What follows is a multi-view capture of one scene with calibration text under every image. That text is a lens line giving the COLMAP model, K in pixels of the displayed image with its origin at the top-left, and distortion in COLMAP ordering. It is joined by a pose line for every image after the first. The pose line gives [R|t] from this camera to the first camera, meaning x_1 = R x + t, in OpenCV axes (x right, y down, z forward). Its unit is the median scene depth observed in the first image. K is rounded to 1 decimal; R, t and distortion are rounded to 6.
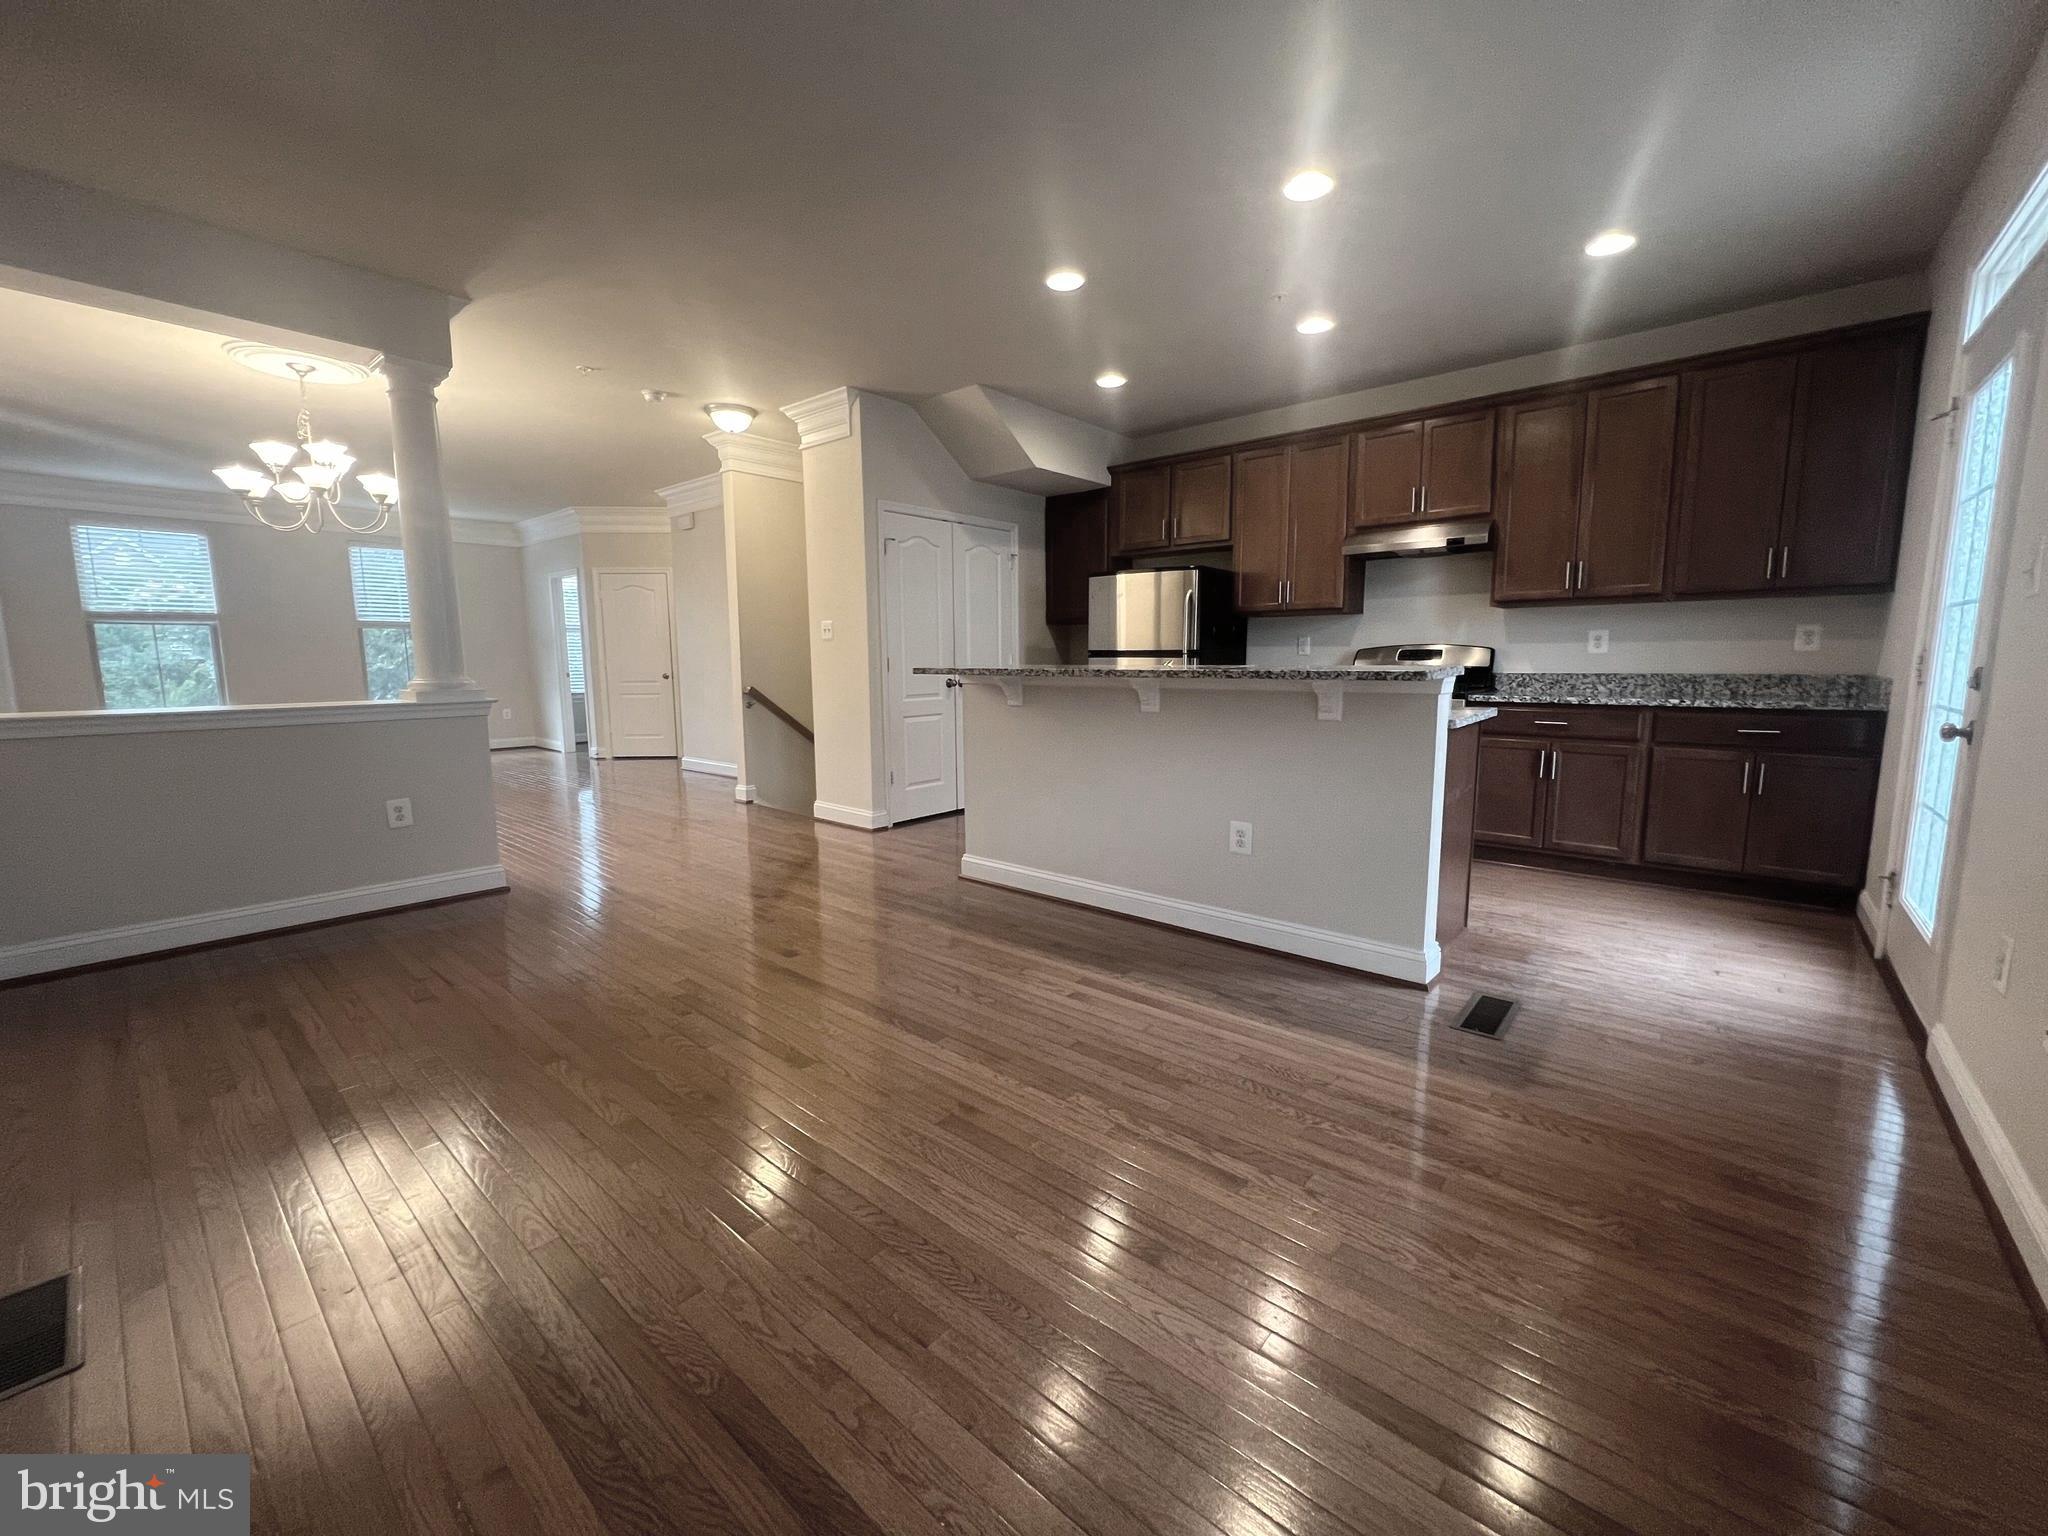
lens RADIAL K [[817.6, 0, 1016.6], [0, 817.6, 764.7], [0, 0, 1]] dist [-0.000805, 0.000394]
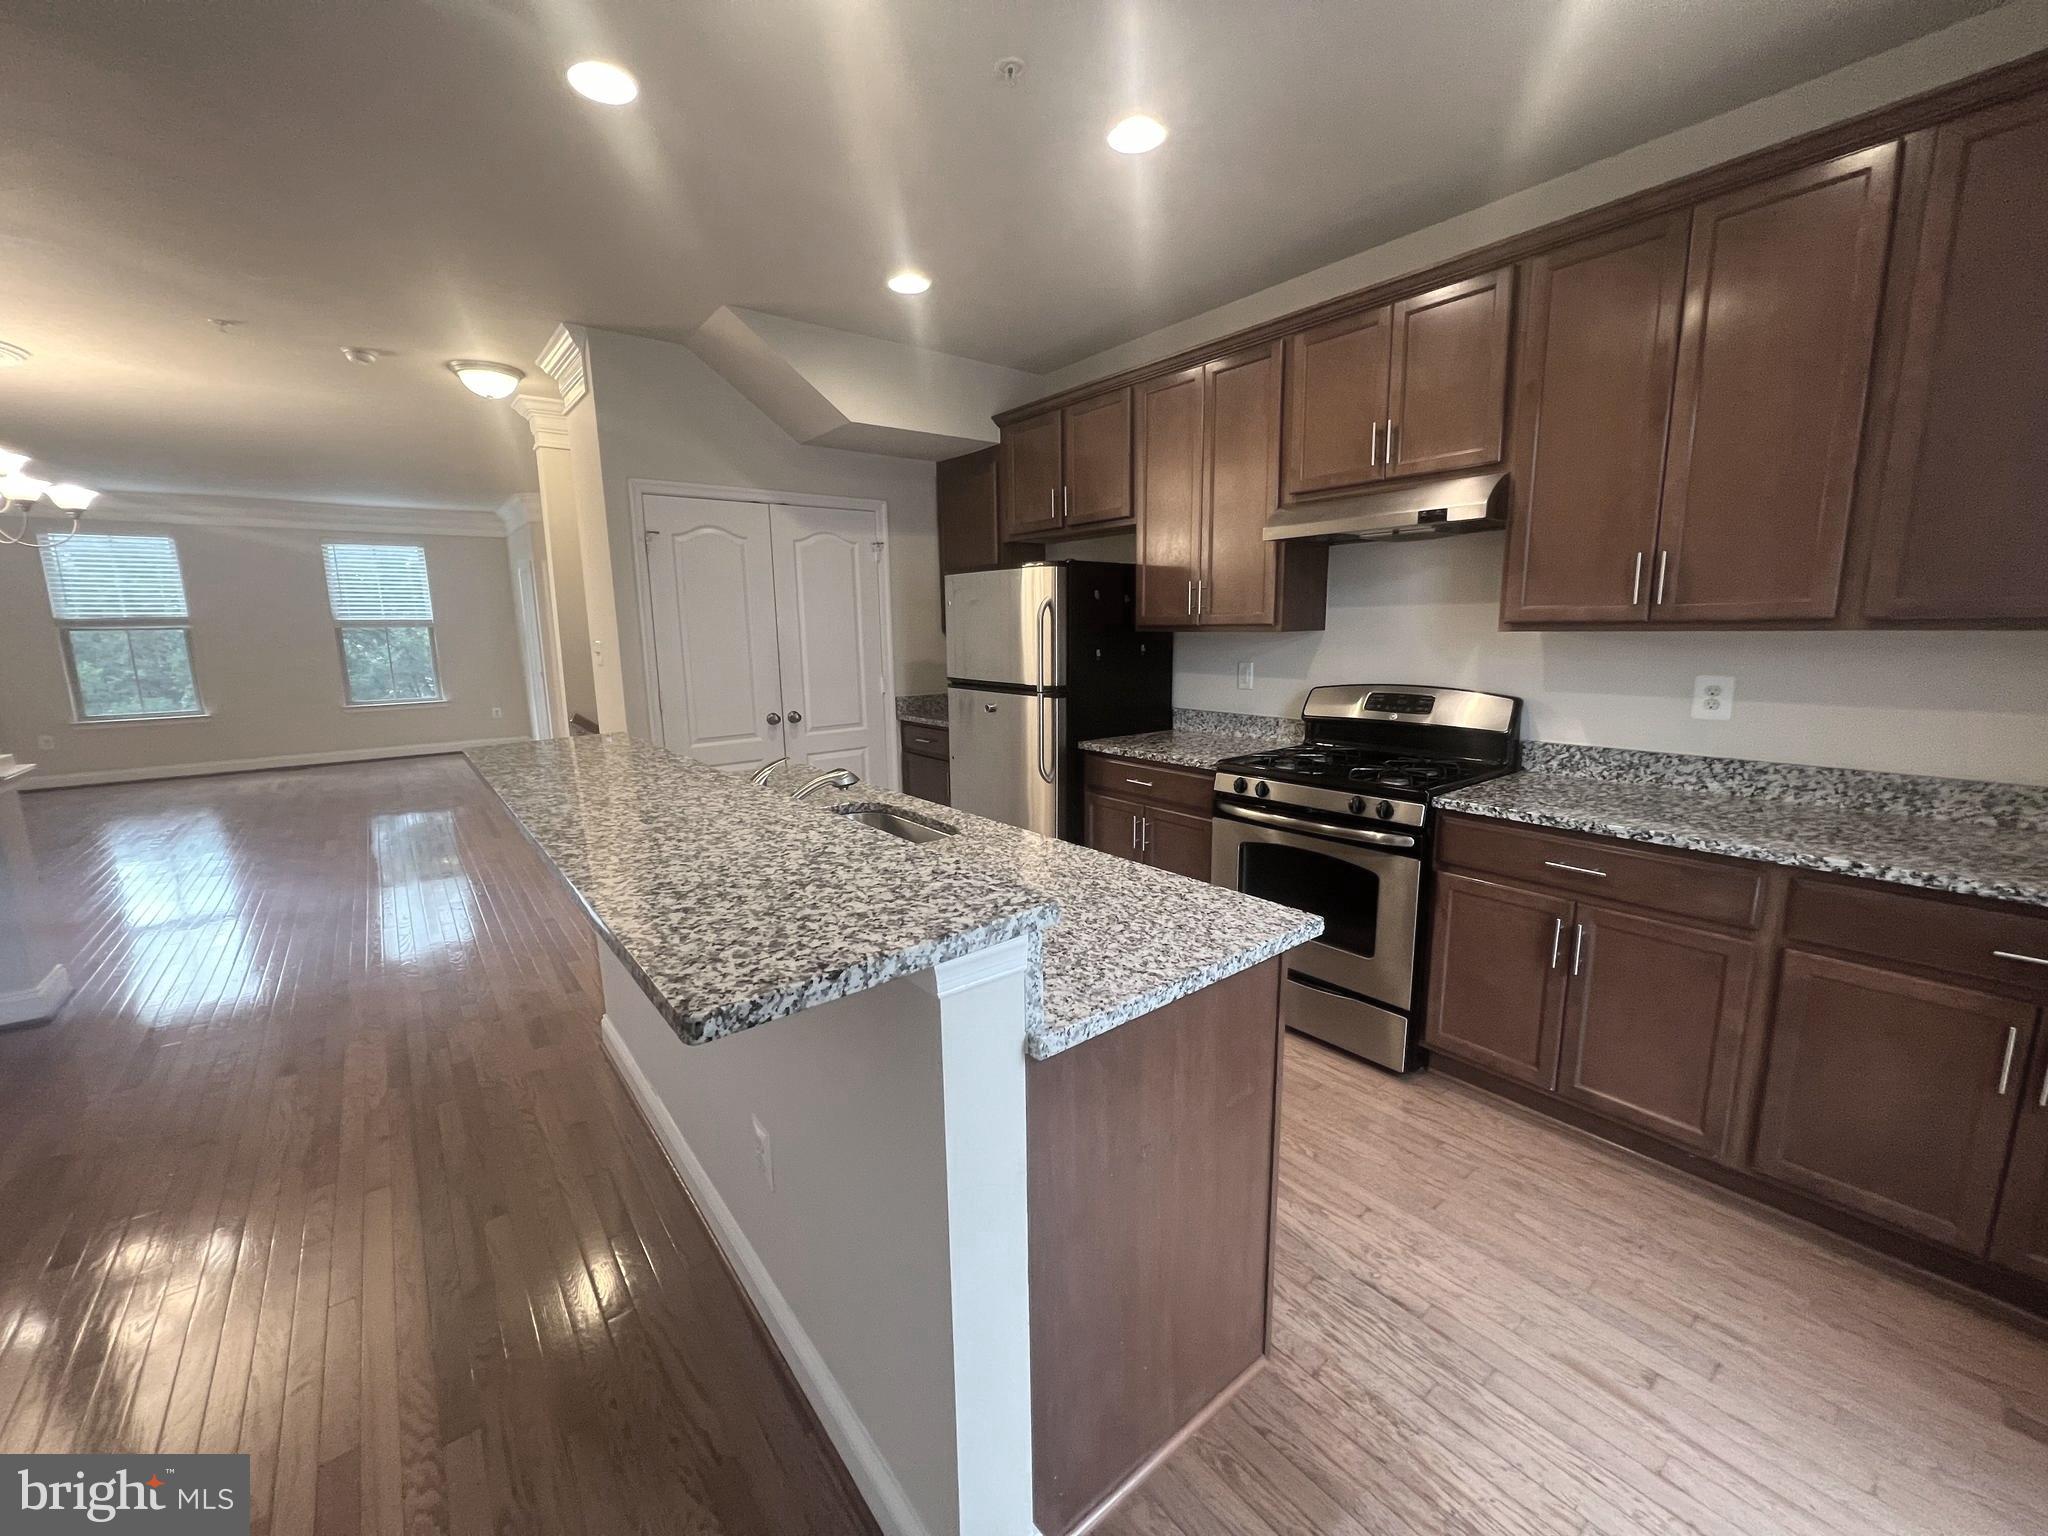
lens RADIAL K [[817.6, 0, 1016.6], [0, 817.6, 764.7], [0, 0, 1]] dist [-0.000805, 0.000394]
pose [[0.981627, 0.024592, -0.189219, 0.344828], [-0.016458, 0.998876, 0.044441, -0.115486], [0.190099, -0.040510, 0.980929, 0.364739]]
